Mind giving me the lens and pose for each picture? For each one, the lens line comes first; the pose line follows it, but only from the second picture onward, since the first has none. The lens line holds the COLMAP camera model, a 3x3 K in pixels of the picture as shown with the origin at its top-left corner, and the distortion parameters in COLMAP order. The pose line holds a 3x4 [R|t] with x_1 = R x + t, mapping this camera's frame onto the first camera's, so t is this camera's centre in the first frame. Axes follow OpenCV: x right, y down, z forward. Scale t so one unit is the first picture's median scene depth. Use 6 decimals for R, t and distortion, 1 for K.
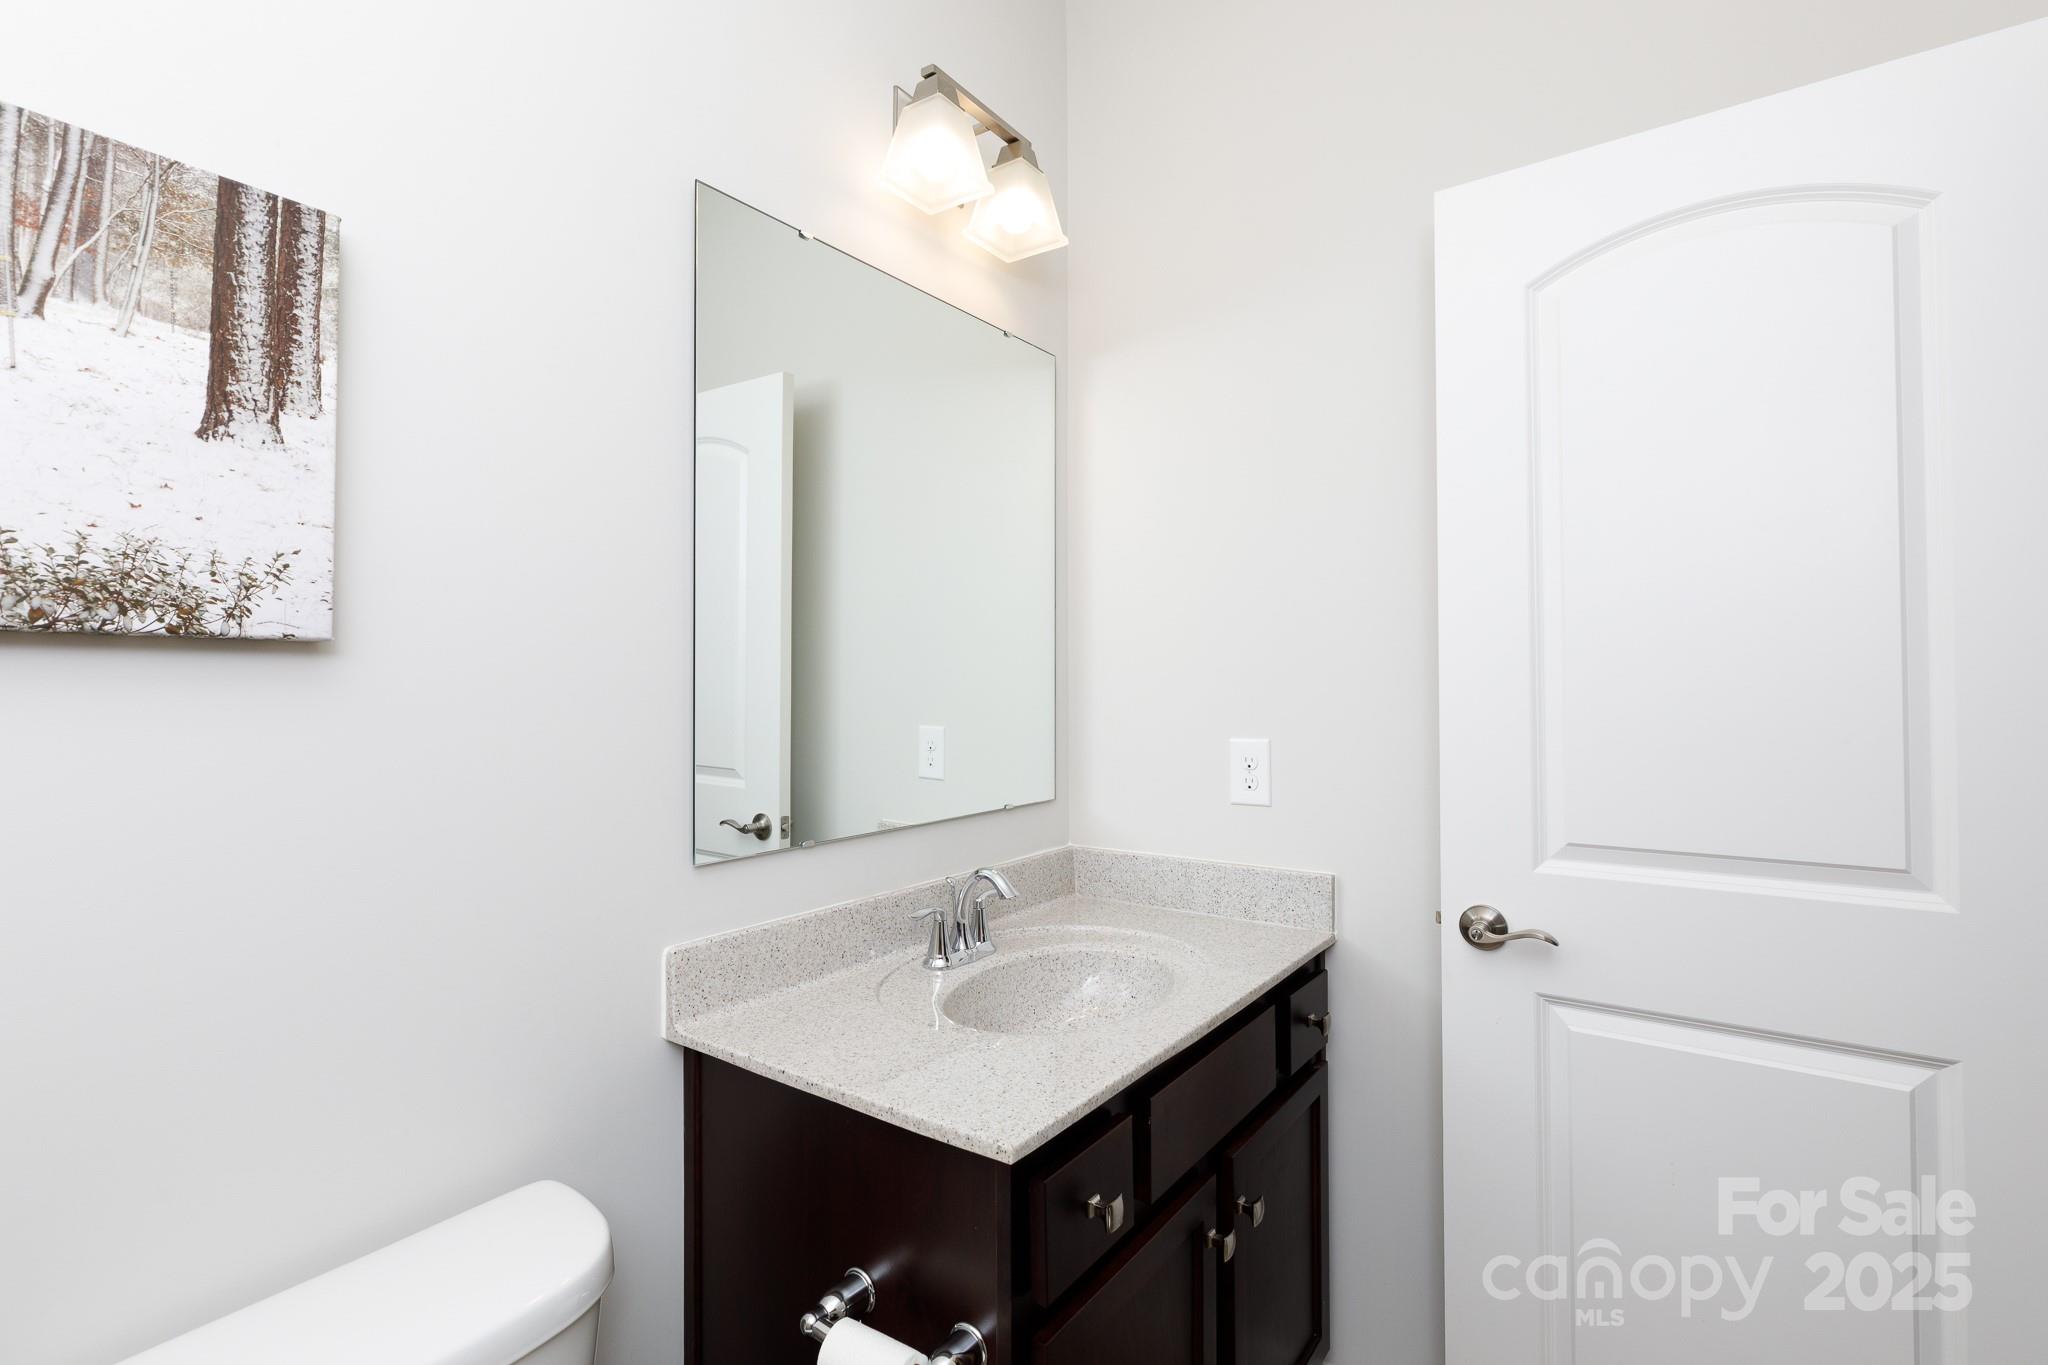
lens RADIAL K [[956.6, 0, 1028.3], [0, 956.6, 664.6], [0, 0, 1]] dist [-0.004610, 0.001063]
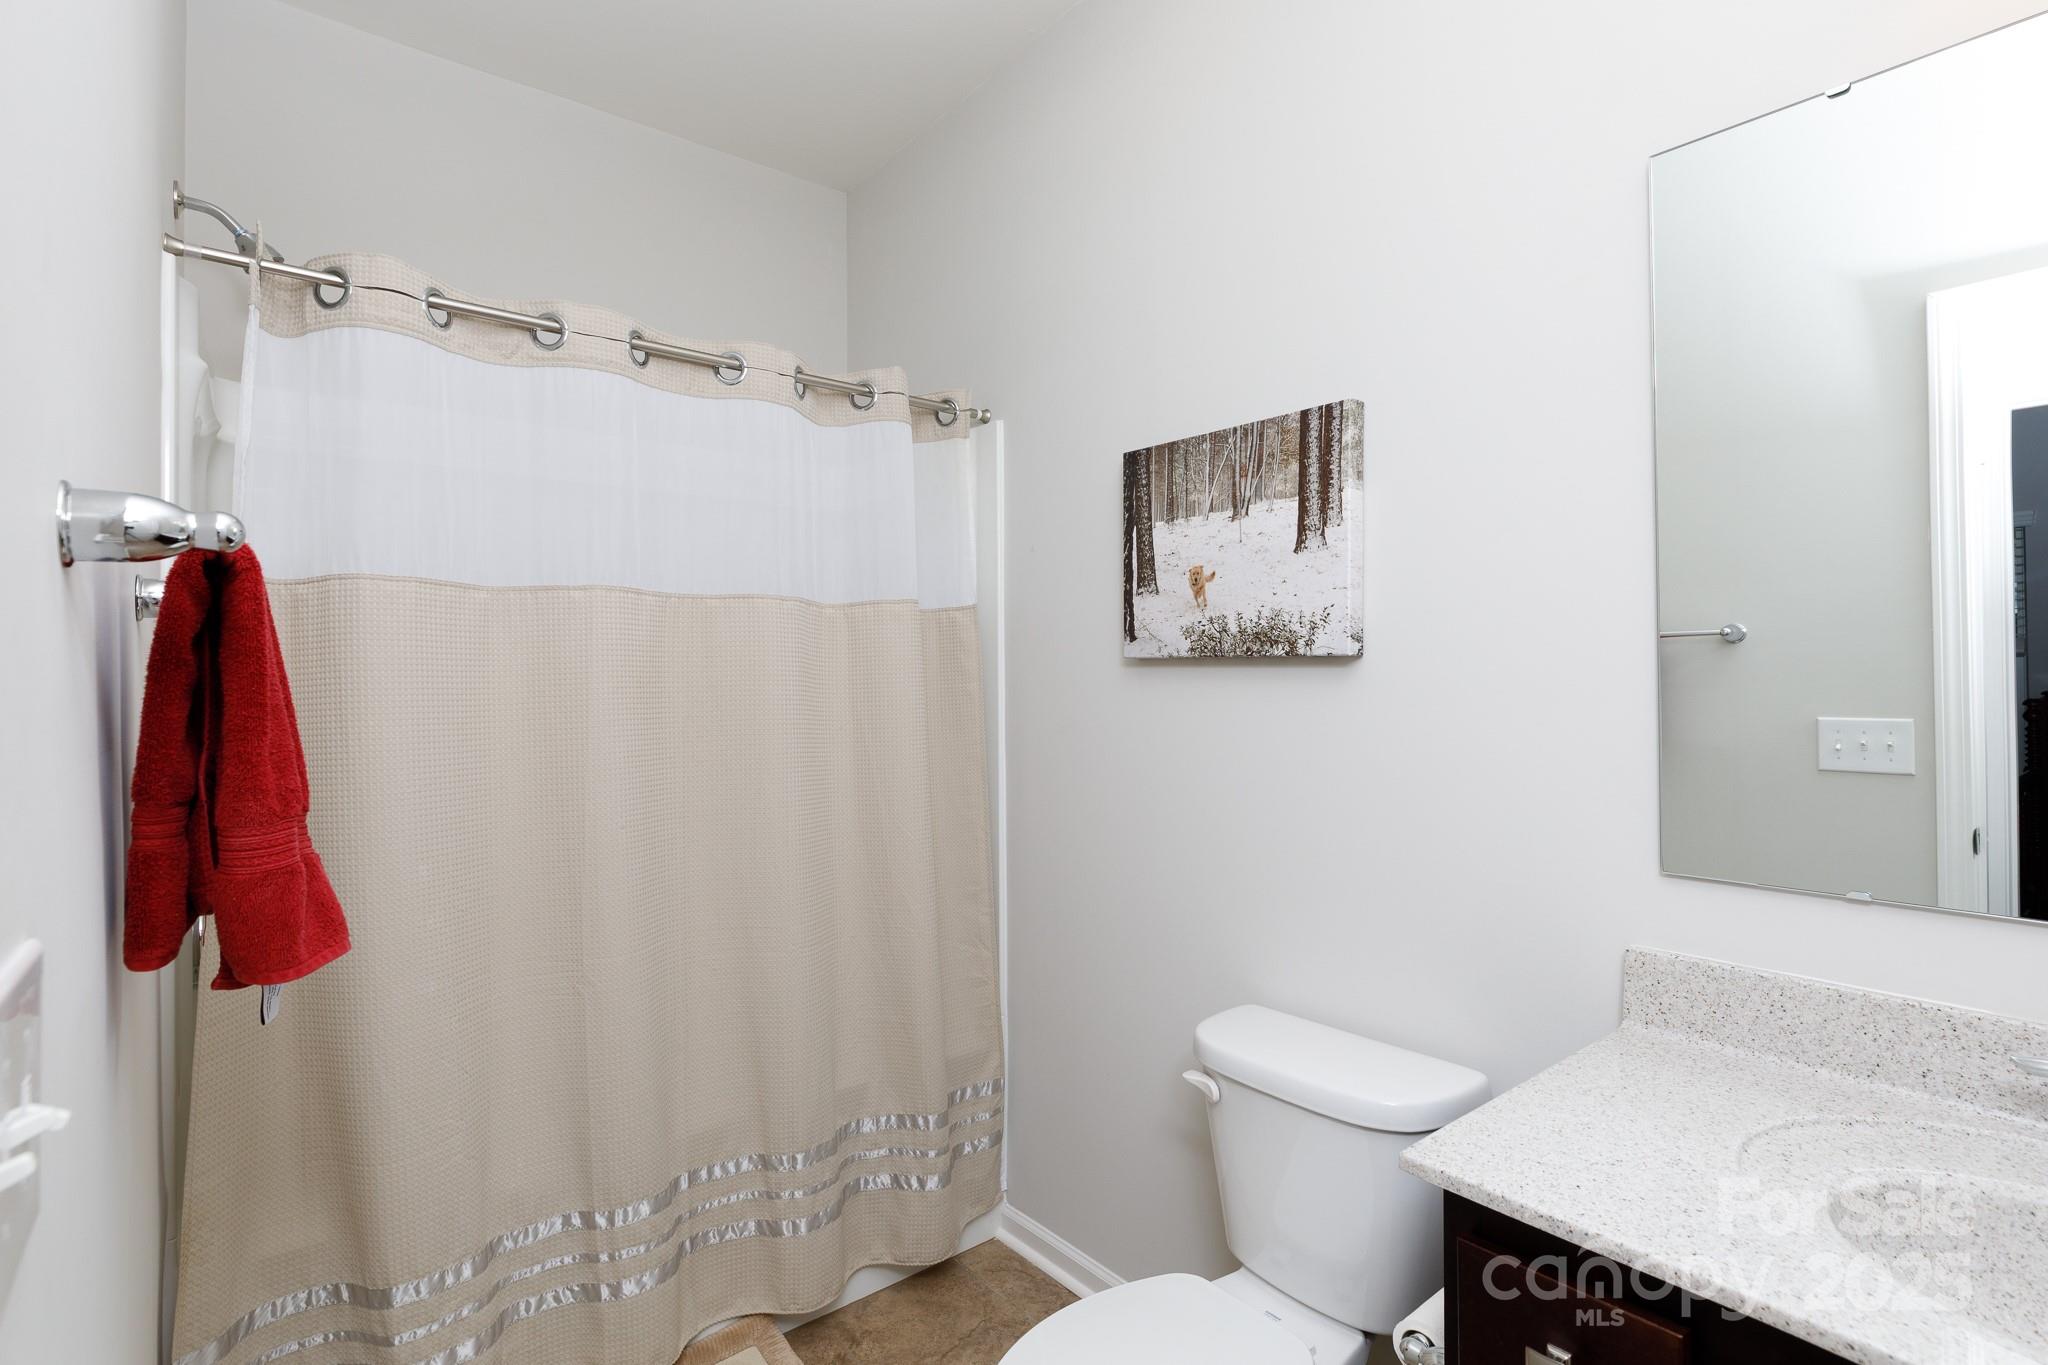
lens RADIAL K [[1020.4, 0, 1020.0], [0, 1020.4, 693.9], [0, 0, 1]] dist [0.001105, 0.000192]
pose [[-0.273694, 0.005105, -0.961803, 1.237600], [0.009460, 0.999952, 0.002615, 0.034448], [0.961770, -0.008383, -0.273730, 1.011505]]
